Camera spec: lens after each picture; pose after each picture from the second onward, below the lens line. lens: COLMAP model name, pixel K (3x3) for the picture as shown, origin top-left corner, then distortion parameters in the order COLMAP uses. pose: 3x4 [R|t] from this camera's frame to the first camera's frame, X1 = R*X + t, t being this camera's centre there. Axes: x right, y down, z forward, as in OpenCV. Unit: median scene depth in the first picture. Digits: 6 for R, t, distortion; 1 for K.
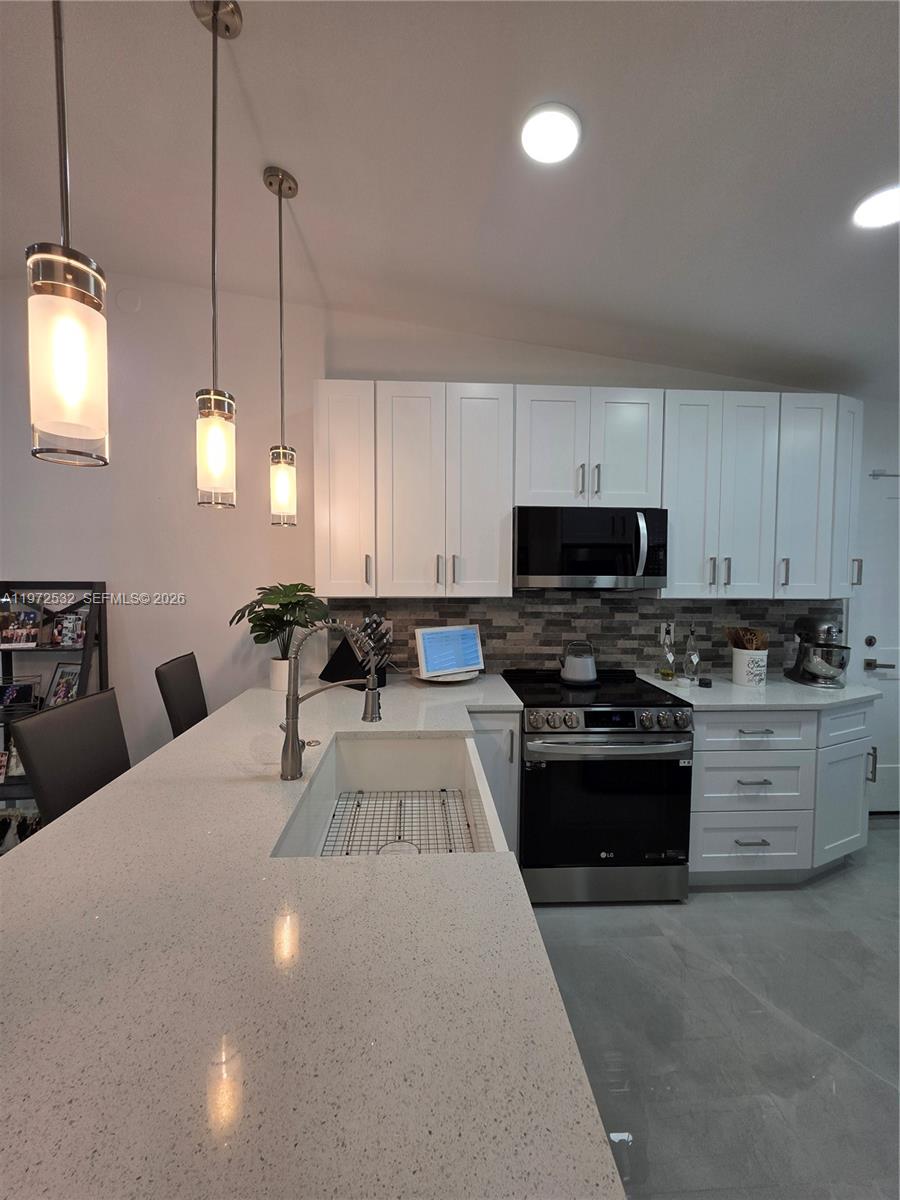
lens RADIAL K [[479.2, 0, 447.3], [0, 479.2, 595.1], [0, 0, 1]] dist [0.003475, -0.001093]
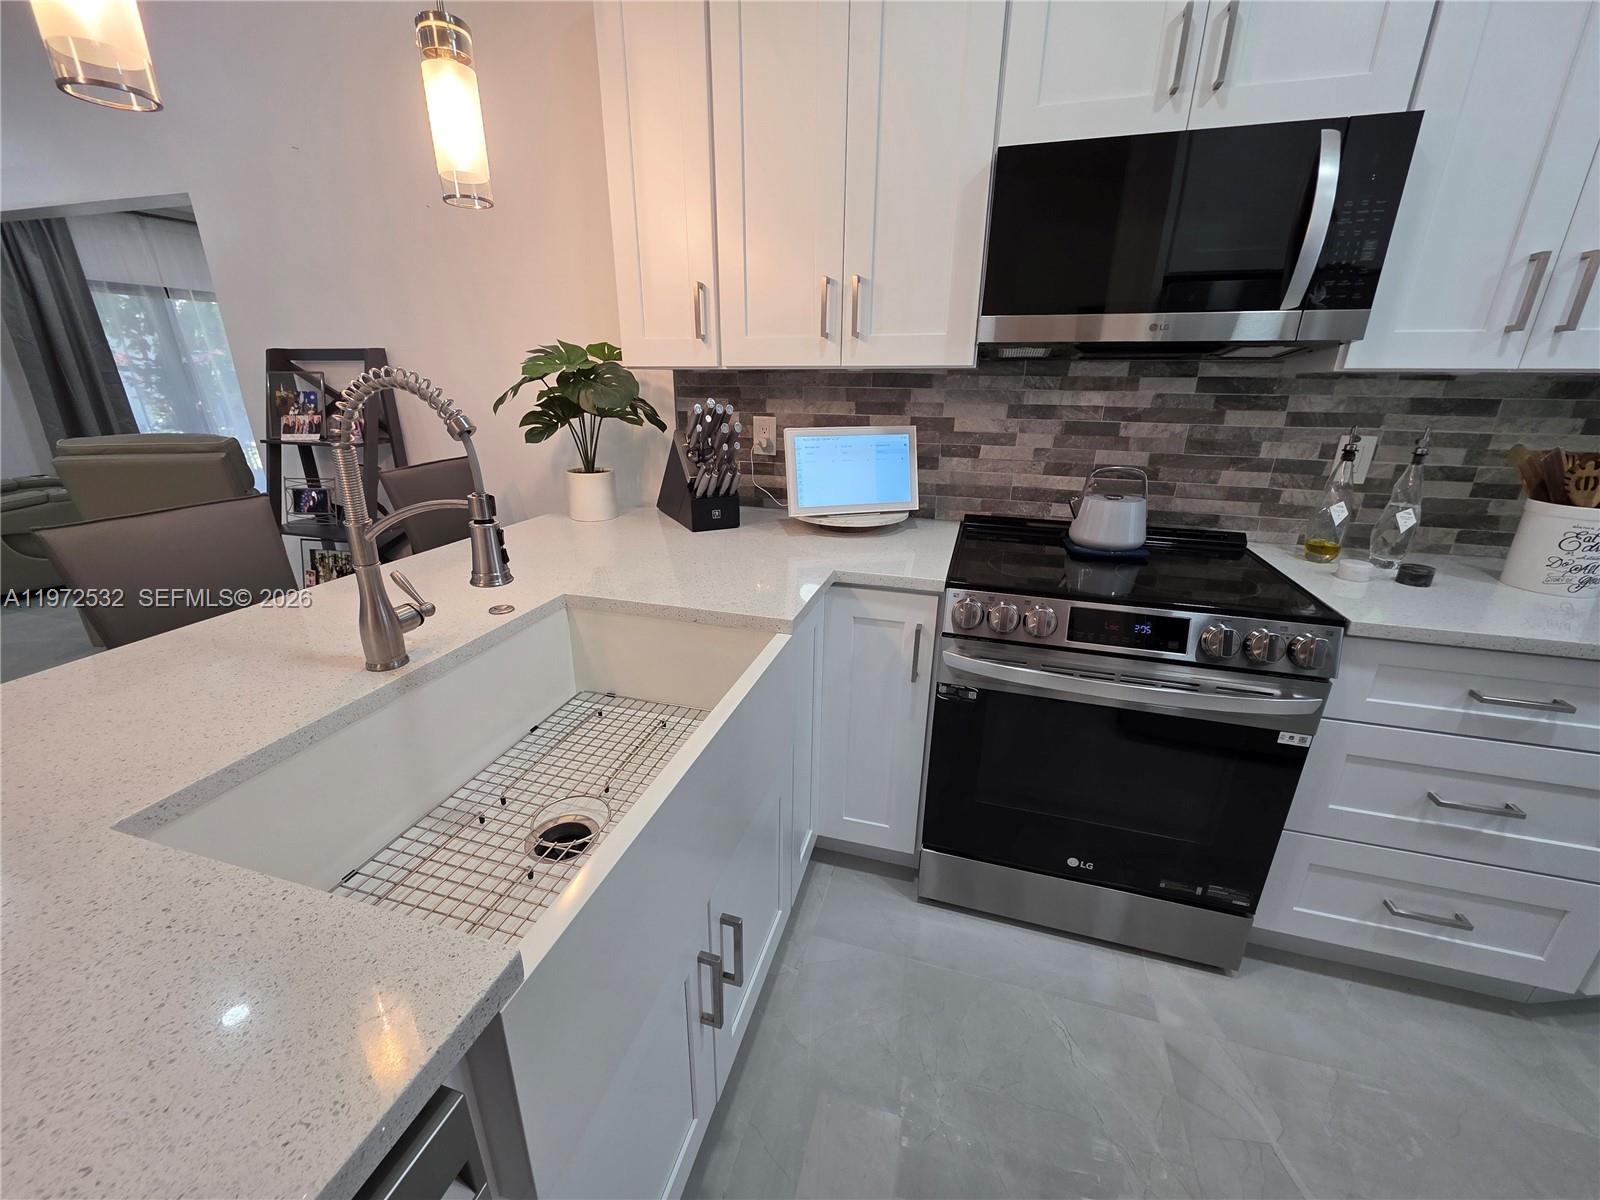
lens RADIAL K [[639.0, 0, 792.0], [0, 639.0, 603.2], [0, 0, 1]] dist [0.003475, -0.001093]
pose [[0.940048, 0.114561, -0.321225, 0.195191], [-0.015239, 0.955061, 0.296016, 0.043431], [0.340702, -0.273375, 0.899549, 0.275588]]
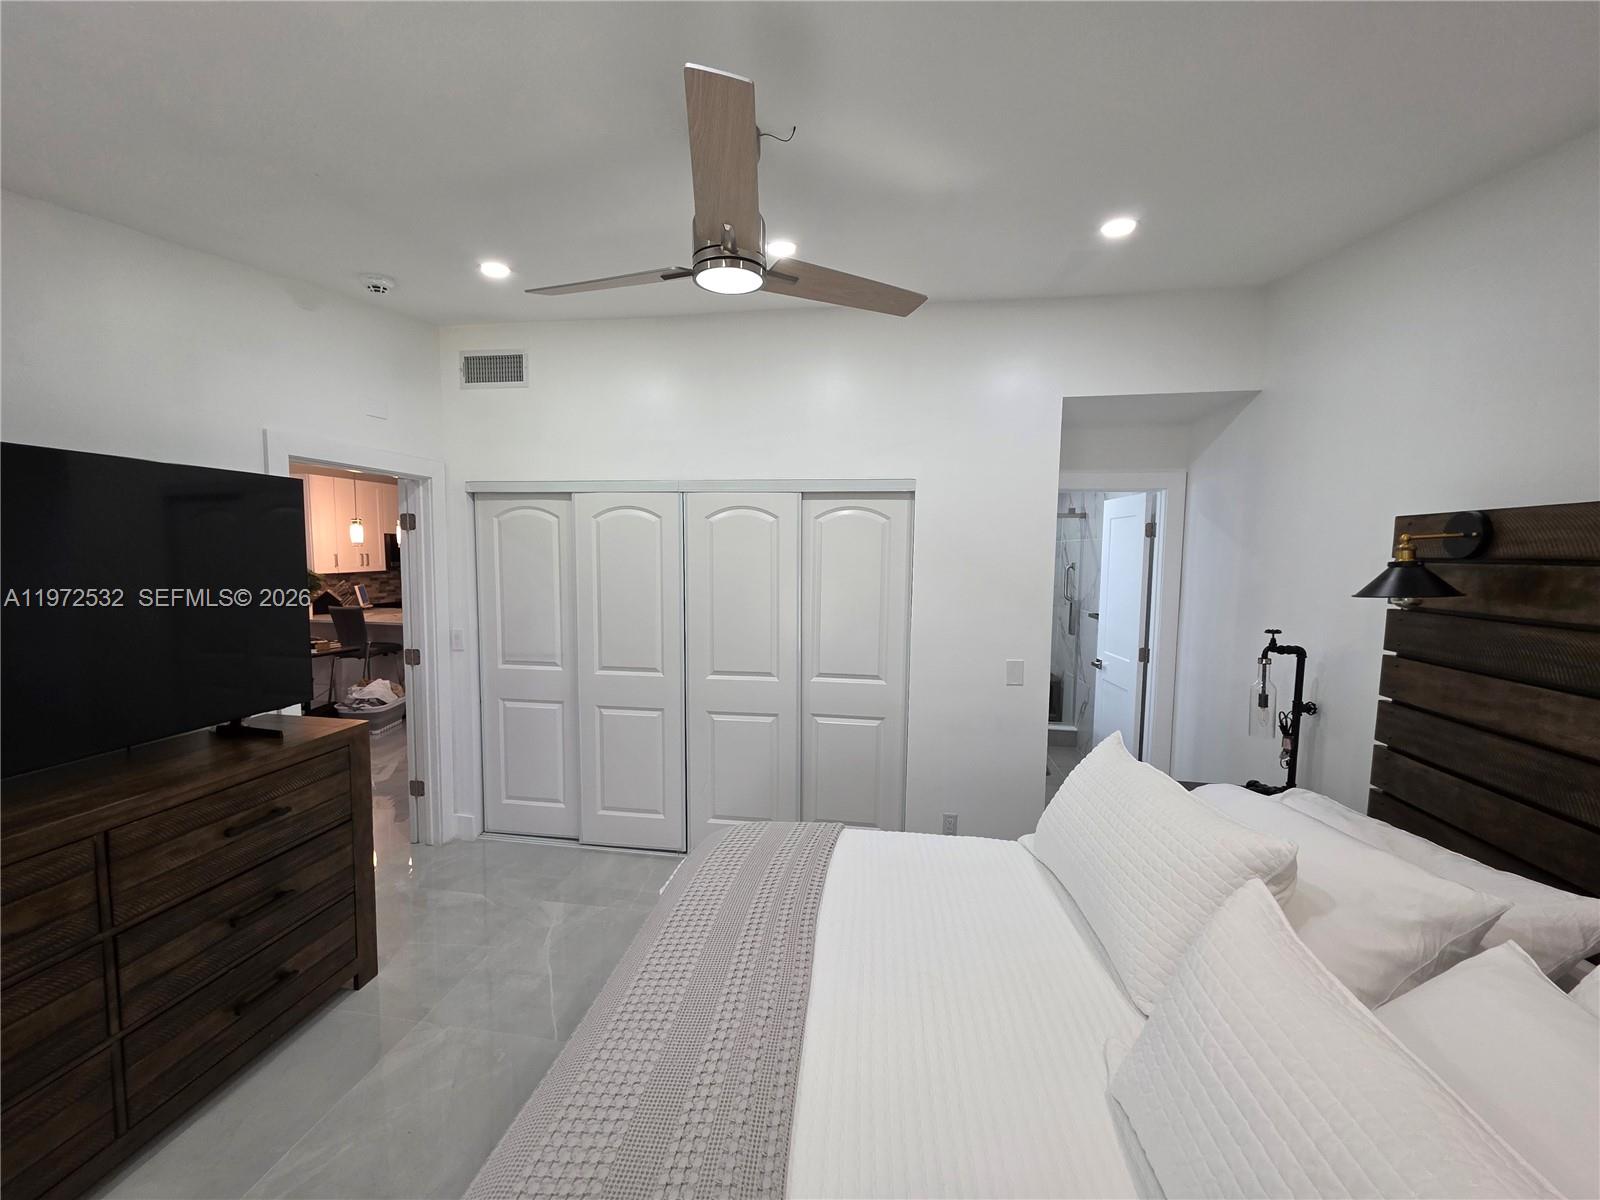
lens RADIAL K [[639.0, 0, 792.0], [0, 639.0, 603.2], [0, 0, 1]] dist [0.003475, -0.001093]
pose [[0.209512, -0.087827, 0.973854, -2.582596], [0.037497, 0.995947, 0.081752, -0.020579], [-0.977087, 0.019389, 0.211956, -1.690883]]
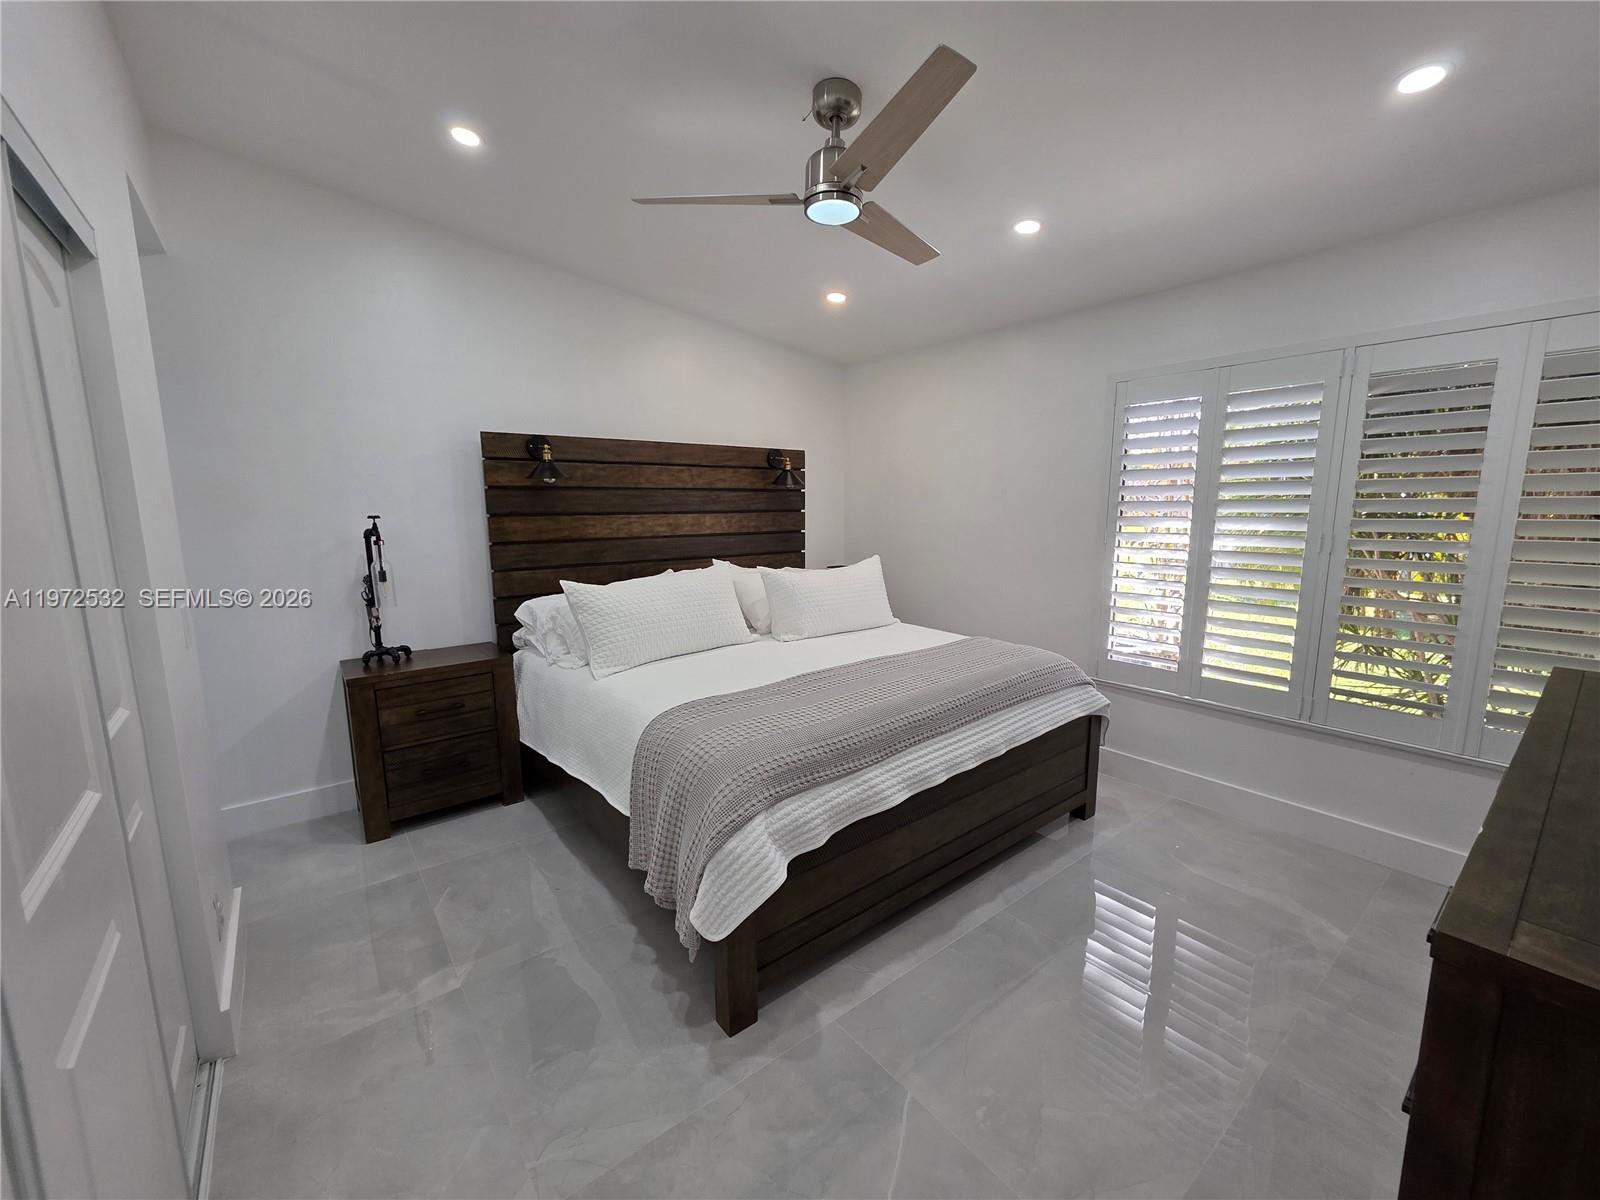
lens RADIAL K [[639.0, 0, 792.0], [0, 639.0, 603.2], [0, 0, 1]] dist [0.003475, -0.001093]
pose [[-0.819972, 0.081095, -0.566630, -1.410572], [-0.031374, 0.982058, 0.185952, 0.045768], [0.571543, 0.170252, -0.802716, -0.800476]]
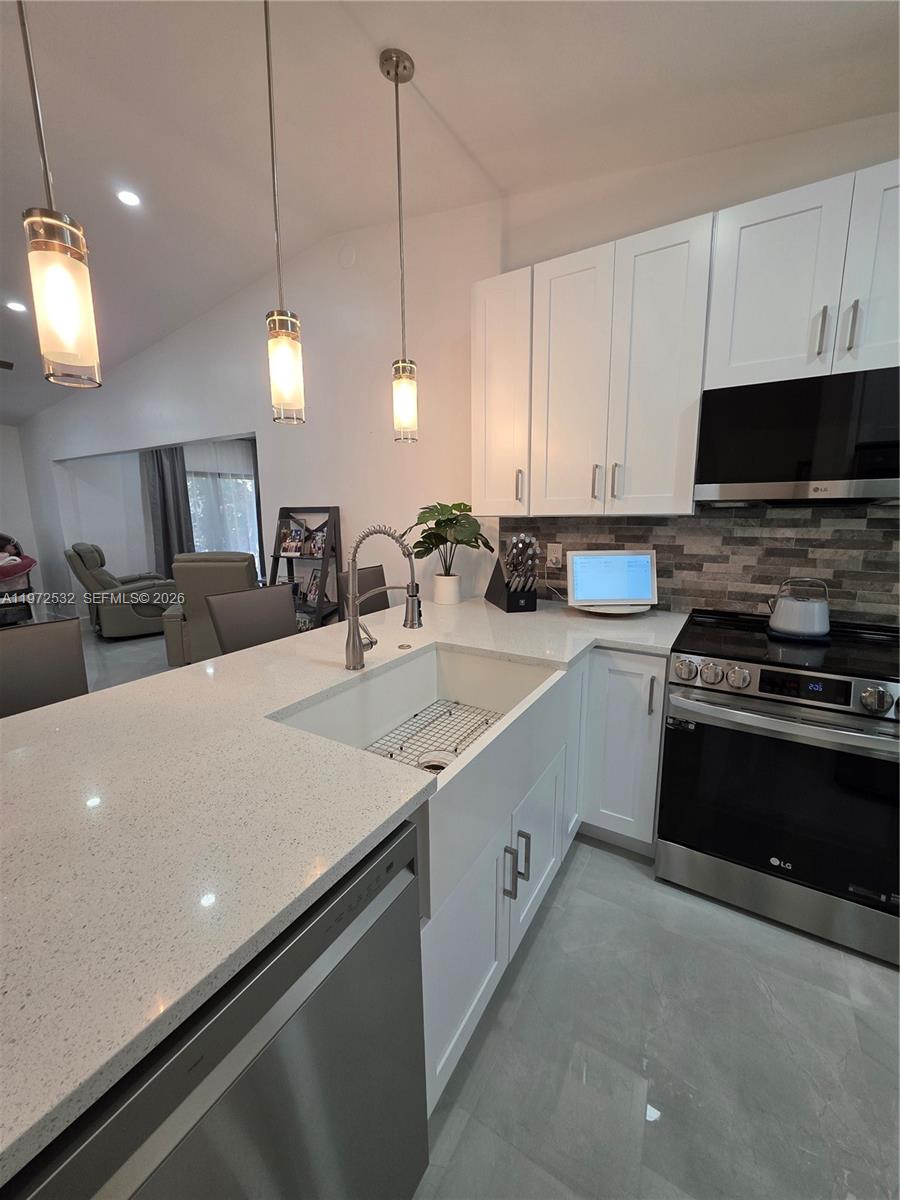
lens RADIAL K [[479.2, 0, 447.3], [0, 479.2, 595.1], [0, 0, 1]] dist [0.003475, -0.001093]
pose [[0.820557, 0.084731, -0.565249, 0.255279], [-0.010680, 0.991051, 0.133055, 0.033754], [0.571465, -0.103142, 0.814119, 0.127534]]
